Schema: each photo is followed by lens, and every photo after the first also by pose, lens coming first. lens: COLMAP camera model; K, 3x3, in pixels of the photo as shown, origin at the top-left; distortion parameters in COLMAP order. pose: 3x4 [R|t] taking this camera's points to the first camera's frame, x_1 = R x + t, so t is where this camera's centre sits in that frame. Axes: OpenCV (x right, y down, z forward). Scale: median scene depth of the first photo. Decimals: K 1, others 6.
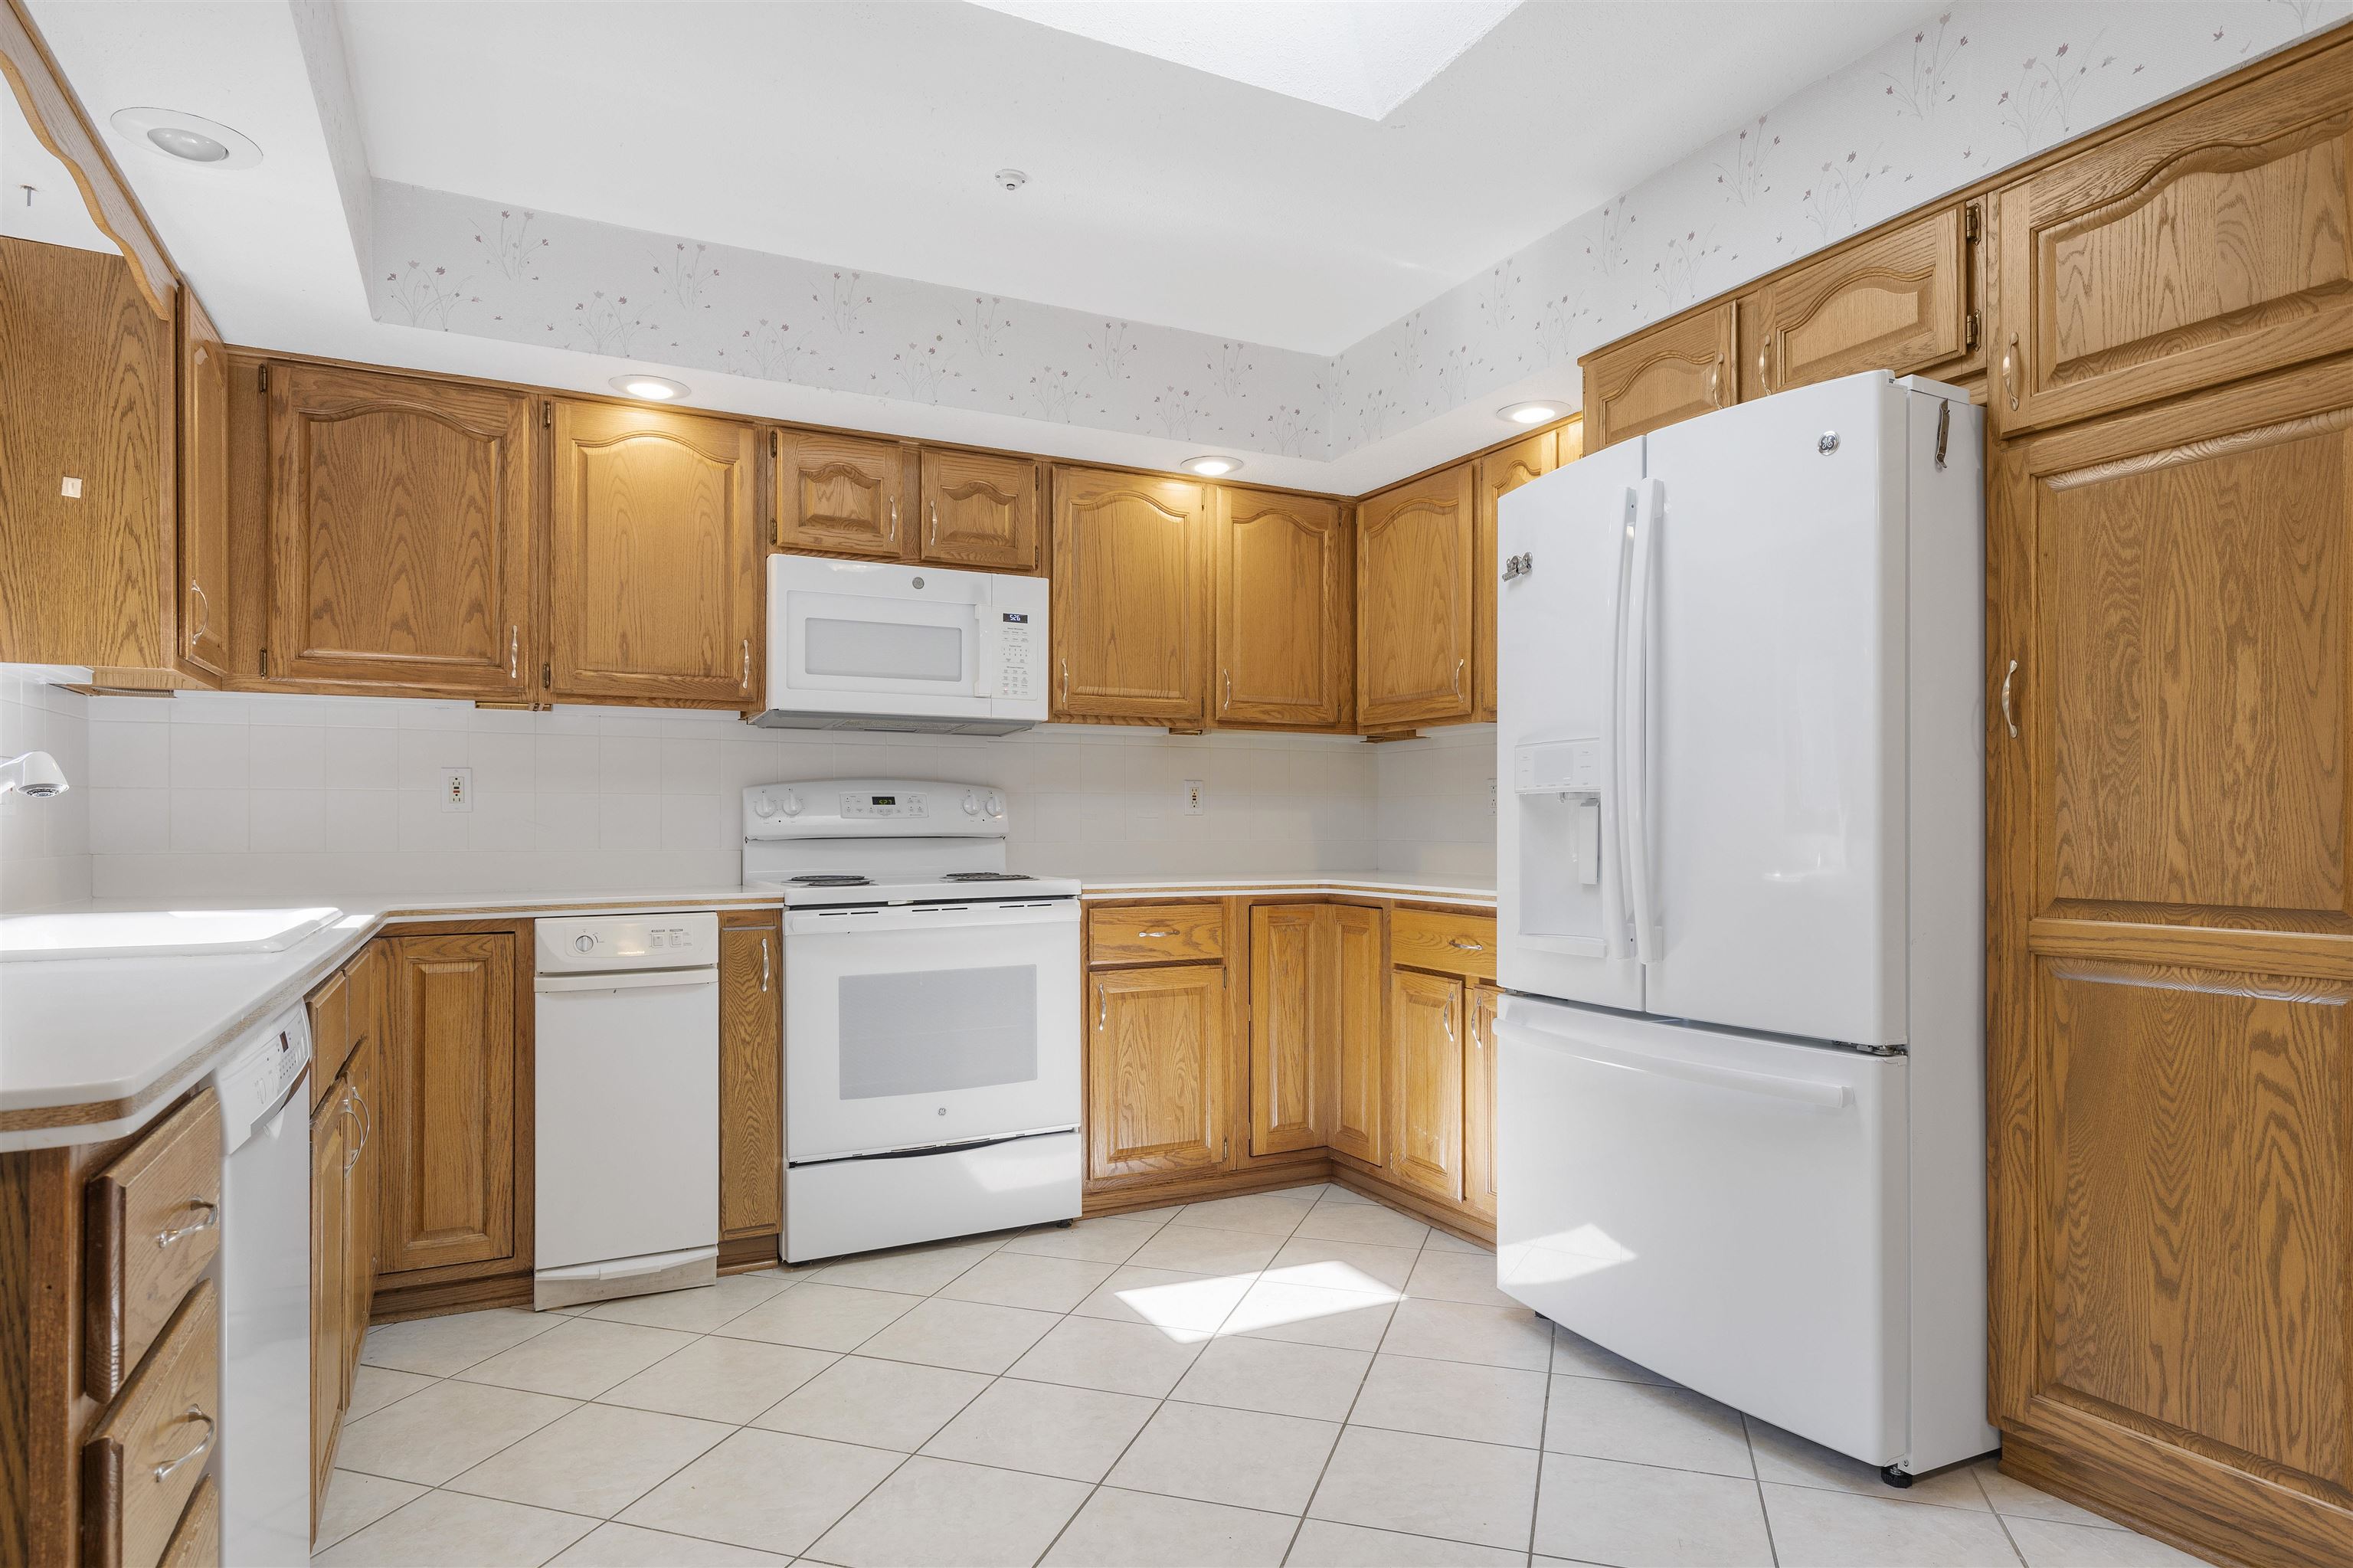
lens RADIAL K [[1299.6, 0, 1199.9], [0, 1299.6, 820.9], [0, 0, 1]] dist [0.011253, -0.002515]
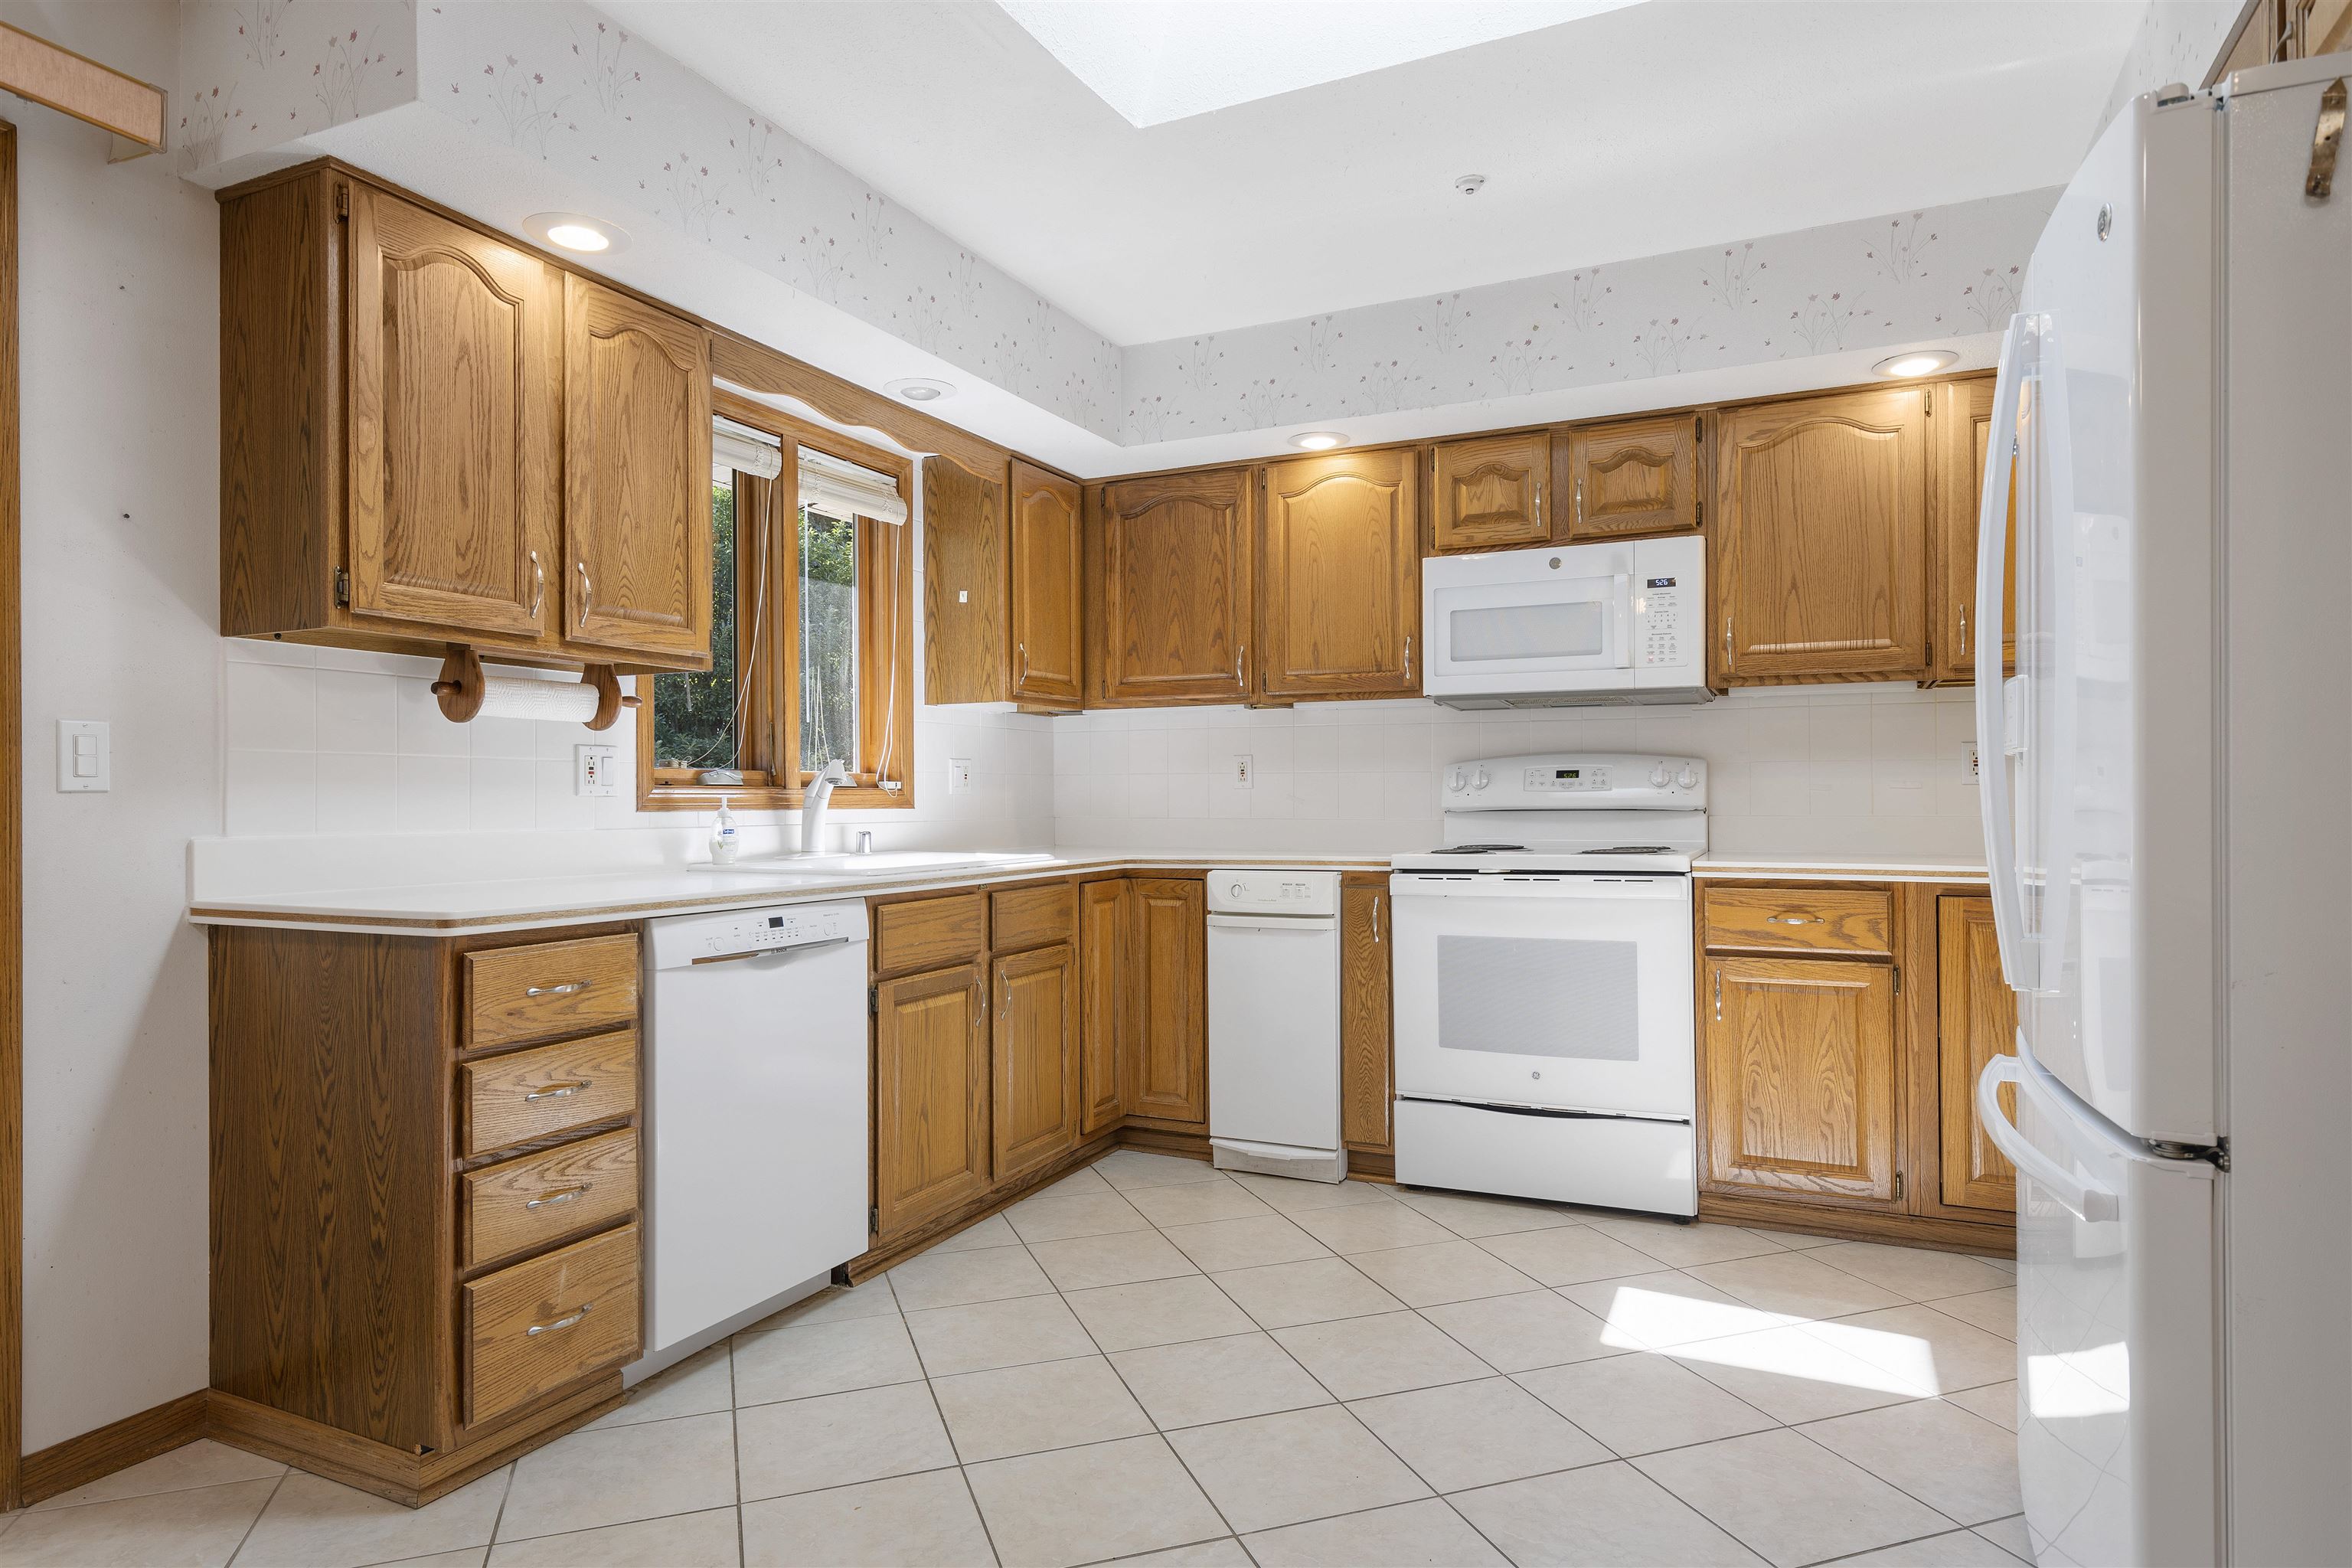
lens RADIAL K [[1299.1, 0, 1169.1], [0, 1299.1, 788.5], [0, 0, 1]] dist [0.011253, -0.002515]
pose [[0.623416, -0.007471, -0.781854, 0.428061], [0.005460, 0.999972, -0.005201, -0.000642], [0.781871, -0.001027, 0.623440, 0.127517]]
